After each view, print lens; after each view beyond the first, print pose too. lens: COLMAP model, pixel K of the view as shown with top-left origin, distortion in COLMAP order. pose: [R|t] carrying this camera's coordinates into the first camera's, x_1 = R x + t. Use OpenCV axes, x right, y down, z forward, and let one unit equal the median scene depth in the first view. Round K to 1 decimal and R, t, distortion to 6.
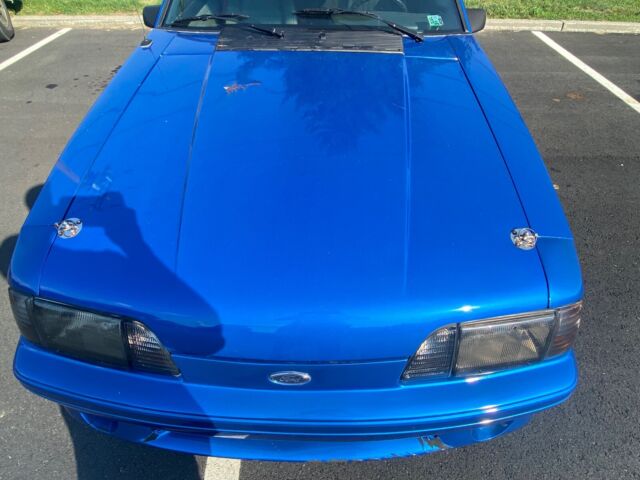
lens RADIAL K [[381.2, 0, 309.3], [0, 381.2, 240.2], [0, 0, 1]] dist [-0.005331, -0.003501]
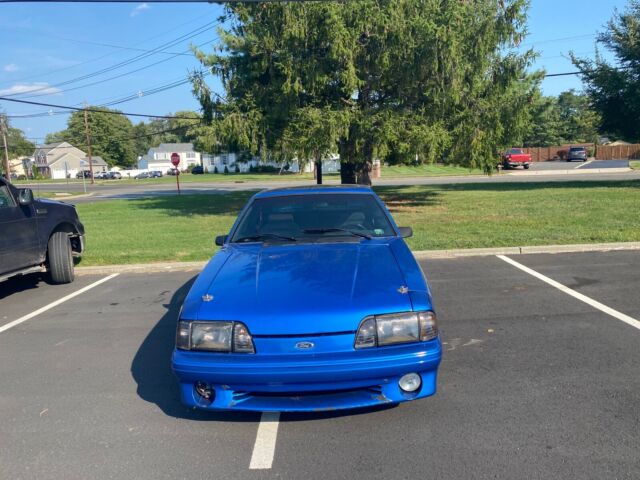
lens RADIAL K [[487.0, 0, 318.8], [0, 487.0, 257.5], [0, 0, 1]] dist [0.005427, -0.003616]
pose [[0.998539, -0.053818, 0.004917, 0.008100], [0.047733, 0.835644, -0.547194, 0.287521], [0.025341, 0.546629, 0.836991, -0.325801]]
